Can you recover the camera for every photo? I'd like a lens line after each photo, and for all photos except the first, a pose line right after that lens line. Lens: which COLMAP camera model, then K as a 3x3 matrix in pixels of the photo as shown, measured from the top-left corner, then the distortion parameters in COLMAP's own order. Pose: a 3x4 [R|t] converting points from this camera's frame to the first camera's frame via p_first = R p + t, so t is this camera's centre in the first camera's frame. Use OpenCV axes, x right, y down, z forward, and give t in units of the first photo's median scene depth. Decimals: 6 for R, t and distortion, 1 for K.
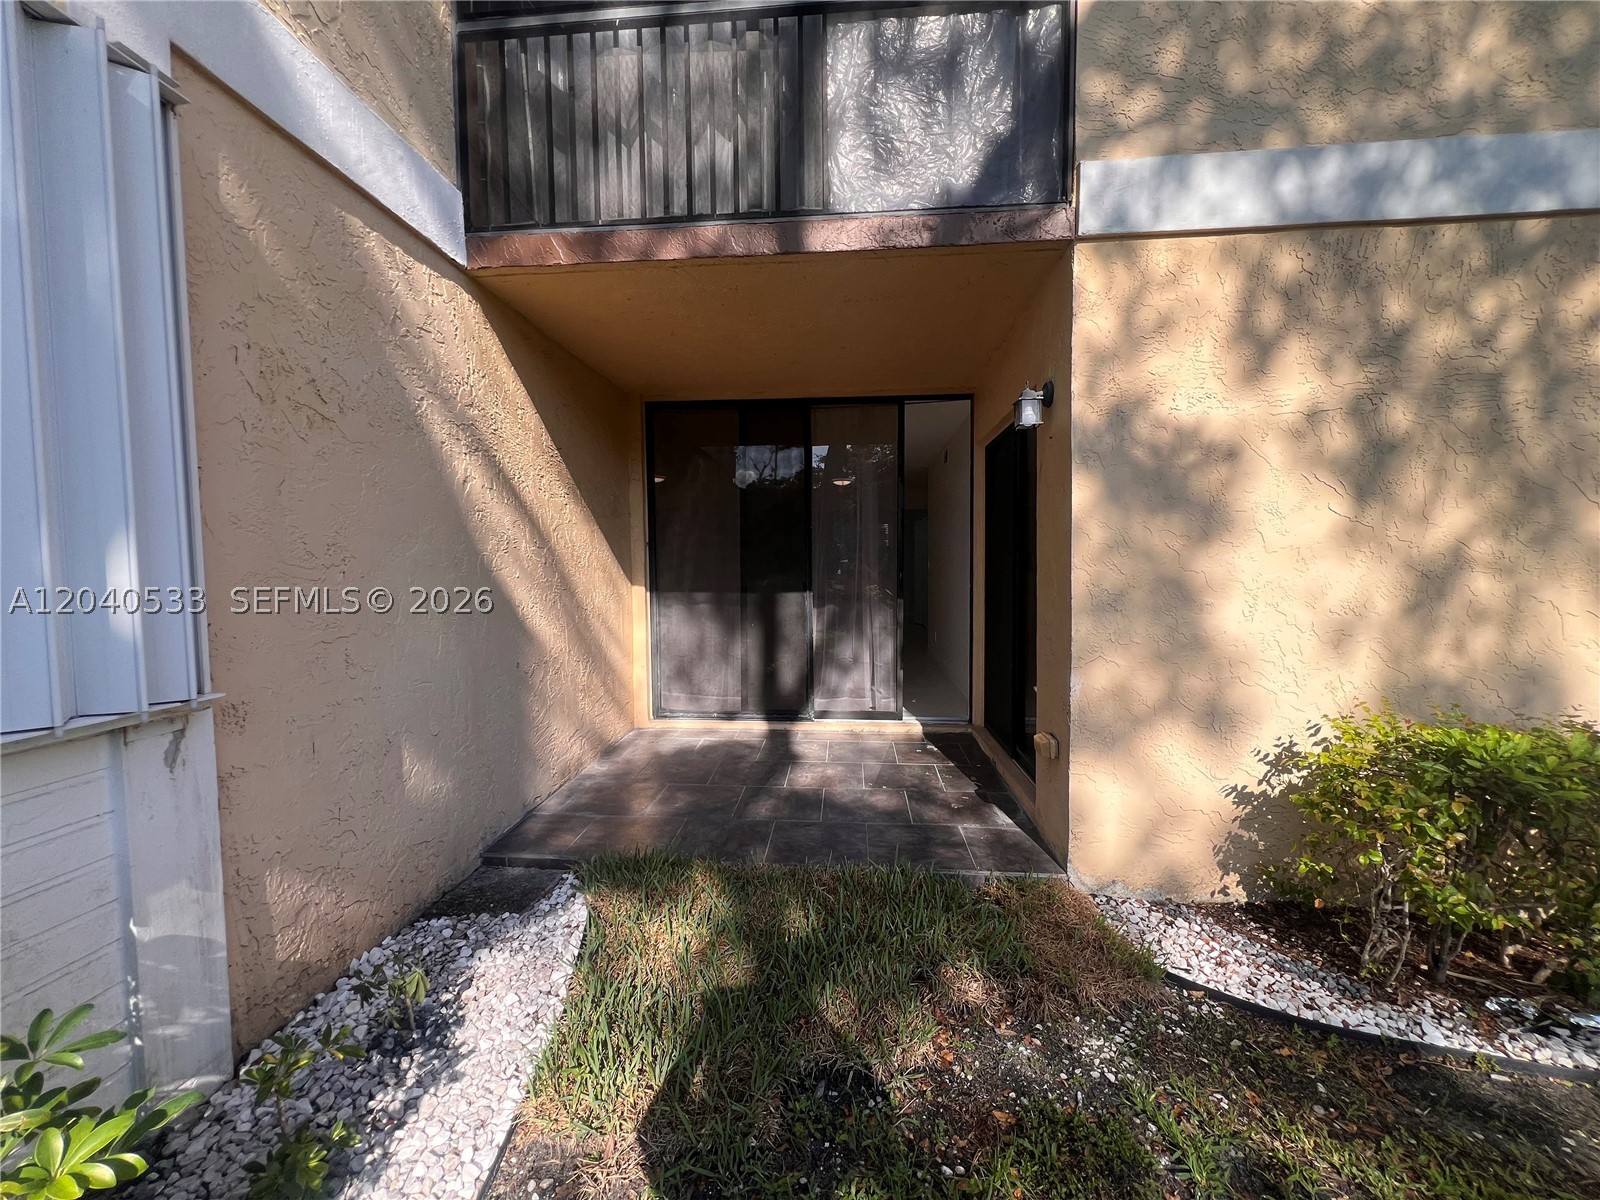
lens RADIAL K [[650.8, 0, 798.0], [0, 650.8, 600.0], [0, 0, 1]] dist [-0.001826, -0.000563]
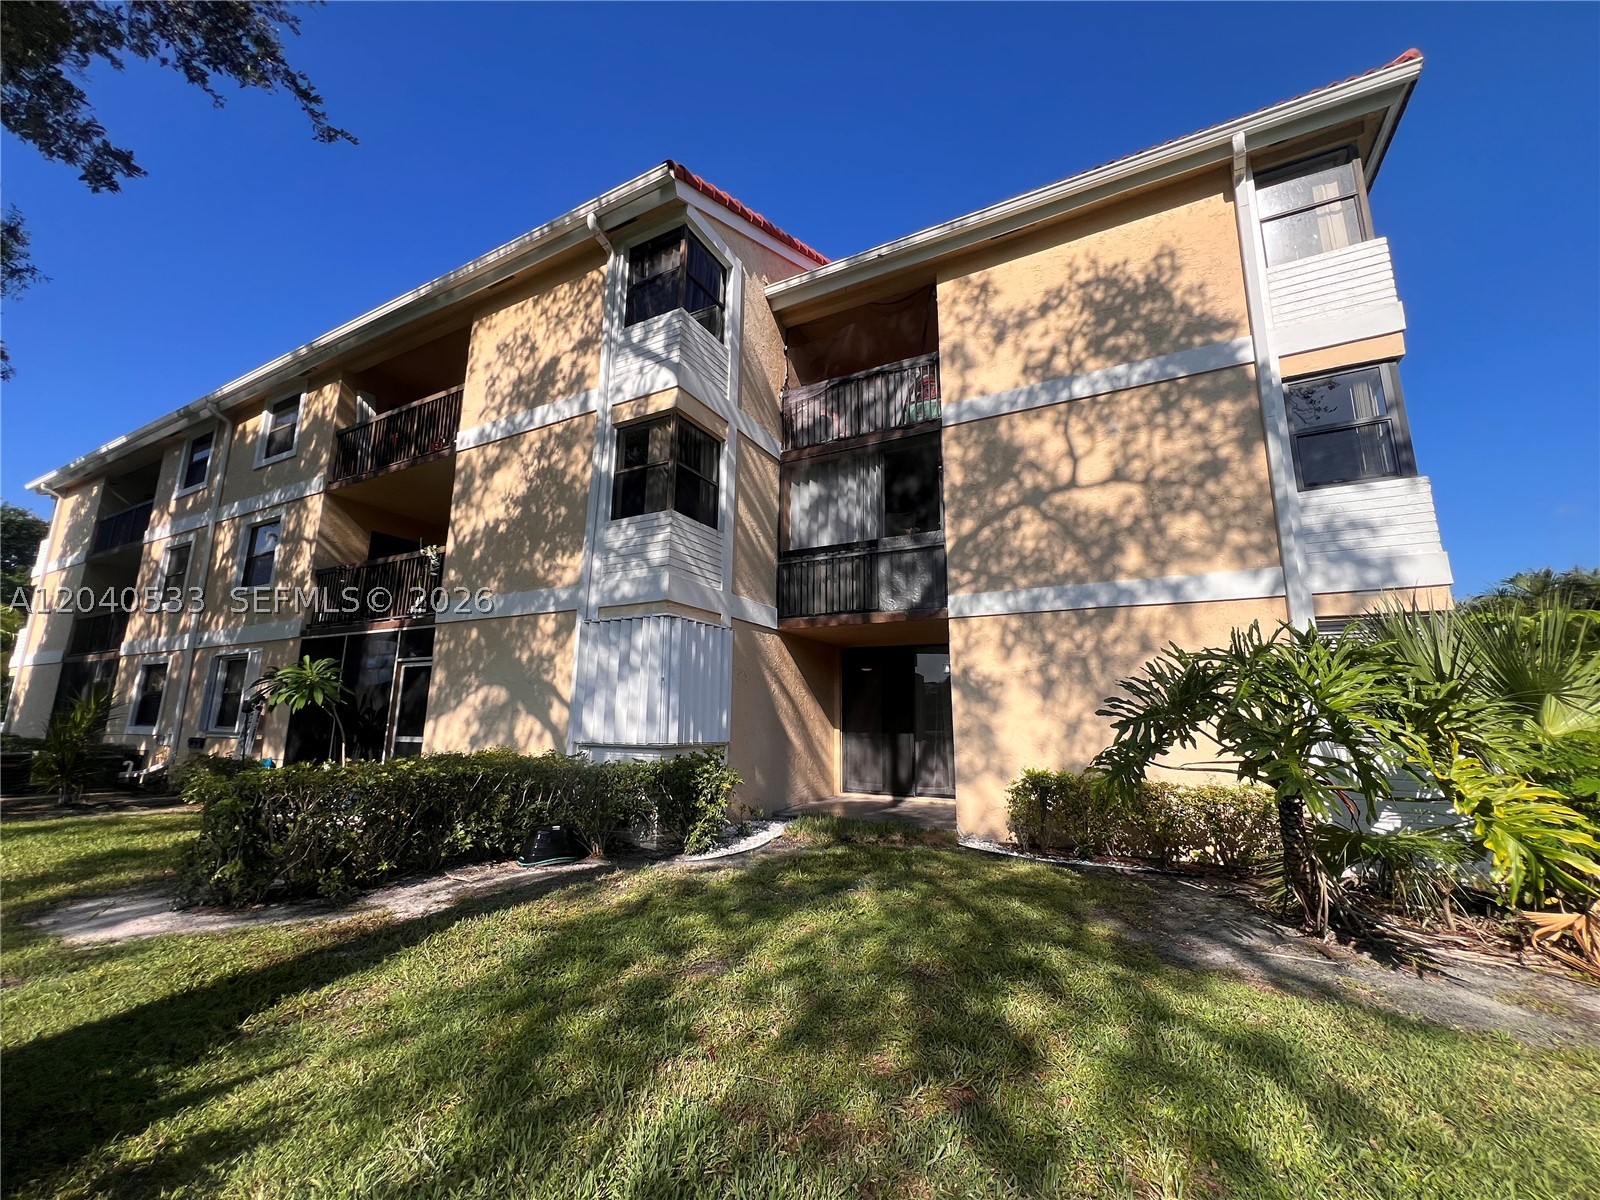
lens RADIAL K [[650.8, 0, 798.0], [0, 650.8, 600.0], [0, 0, 1]] dist [-0.001826, -0.000563]
pose [[0.920500, -0.054946, -0.386859, 0.982471], [-0.041491, 0.970722, -0.236597, 0.156131], [0.388533, 0.233839, 0.891270, -2.176258]]
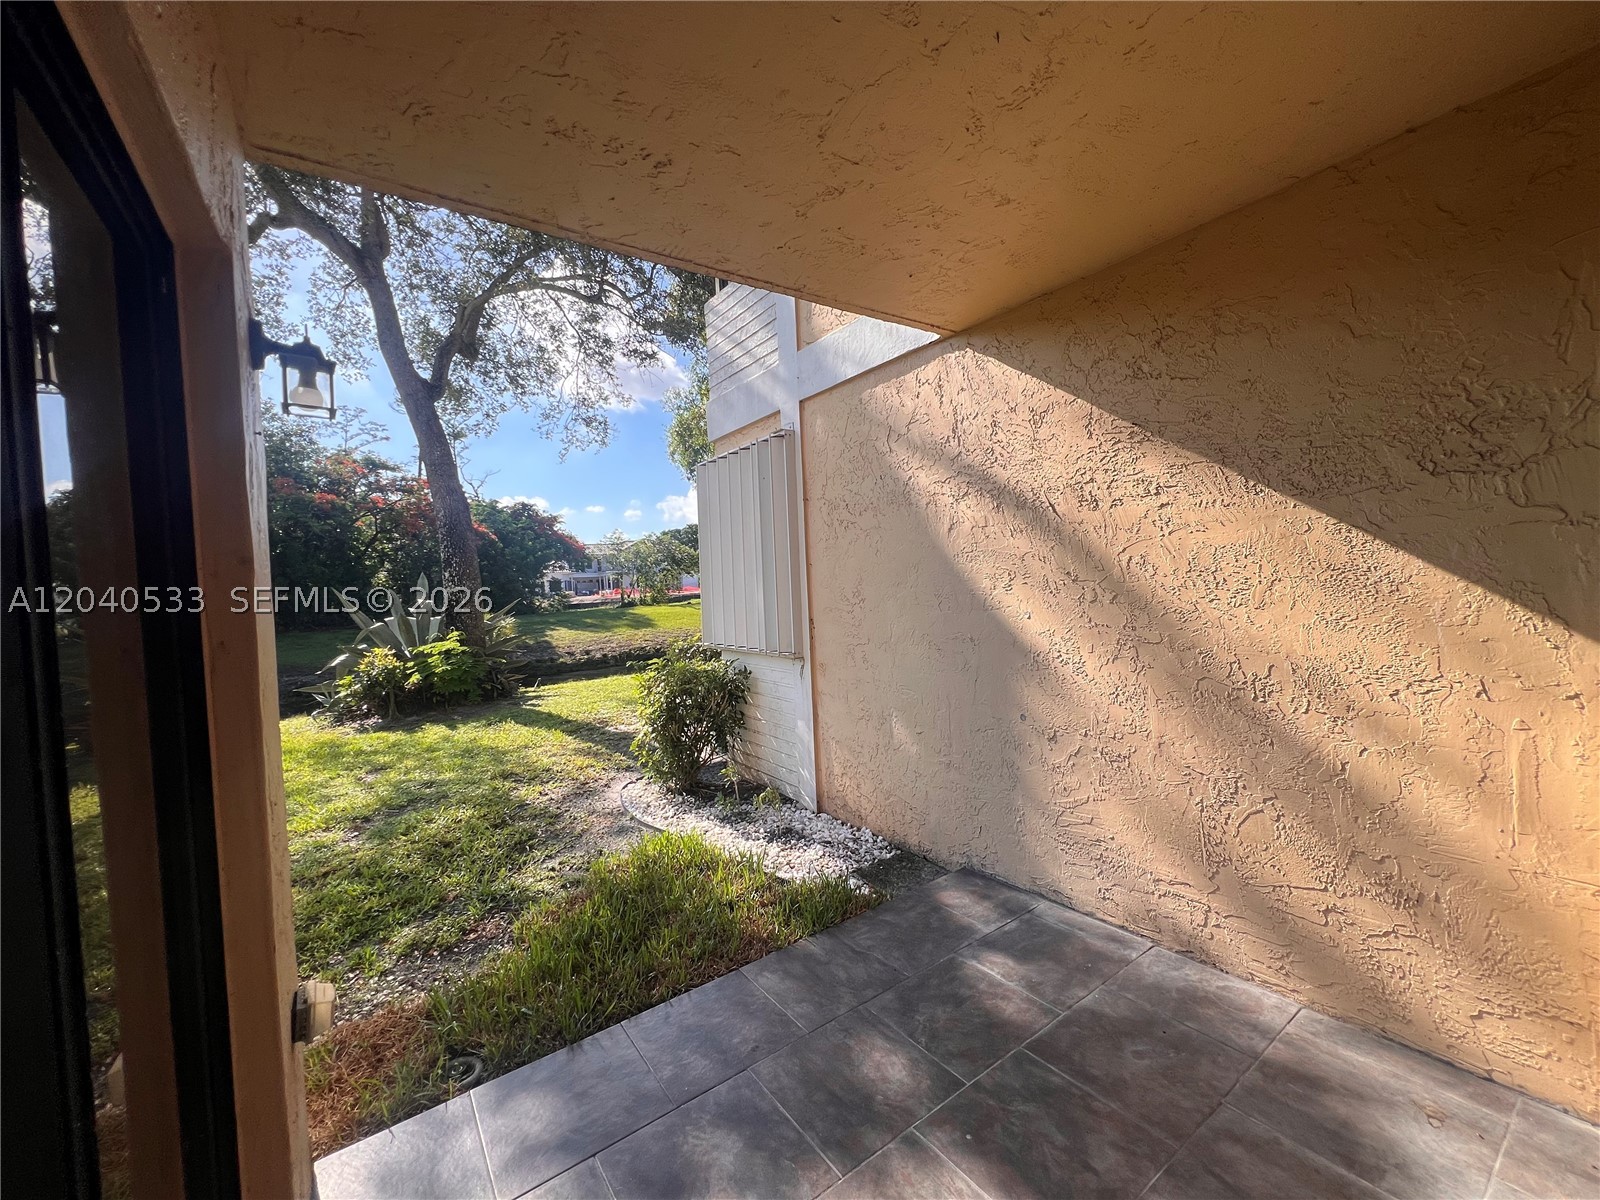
lens RADIAL K [[650.8, 0, 798.0], [0, 650.8, 600.0], [0, 0, 1]] dist [-0.001826, -0.000563]
pose [[-0.767783, 0.068481, -0.637040, 0.441712], [0.021690, 0.996480, 0.080979, -0.169068], [0.640343, 0.048356, -0.766566, 1.827268]]
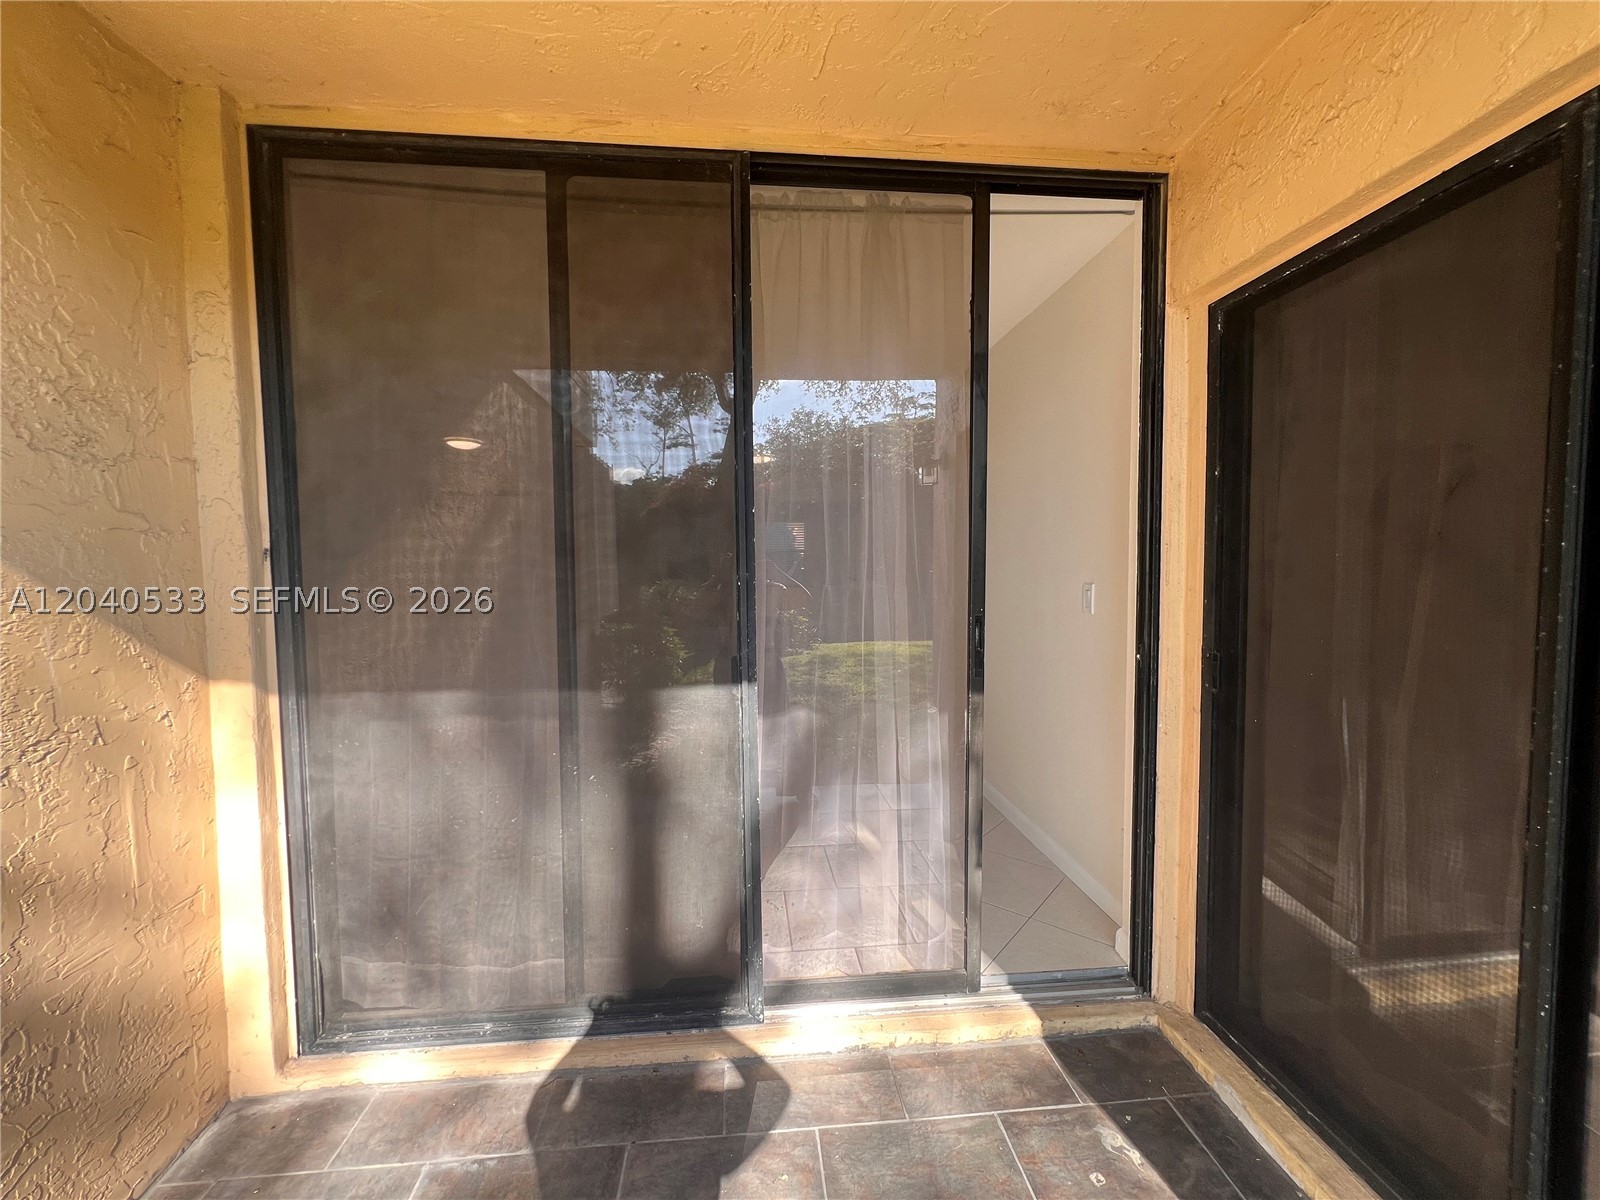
lens RADIAL K [[650.8, 0, 798.0], [0, 650.8, 600.0], [0, 0, 1]] dist [-0.001826, -0.000563]
pose [[0.985857, -0.009453, 0.167324, -0.032300], [0.010045, 0.999946, -0.002691, -0.110901], [-0.167290, 0.004334, 0.985898, 1.158805]]
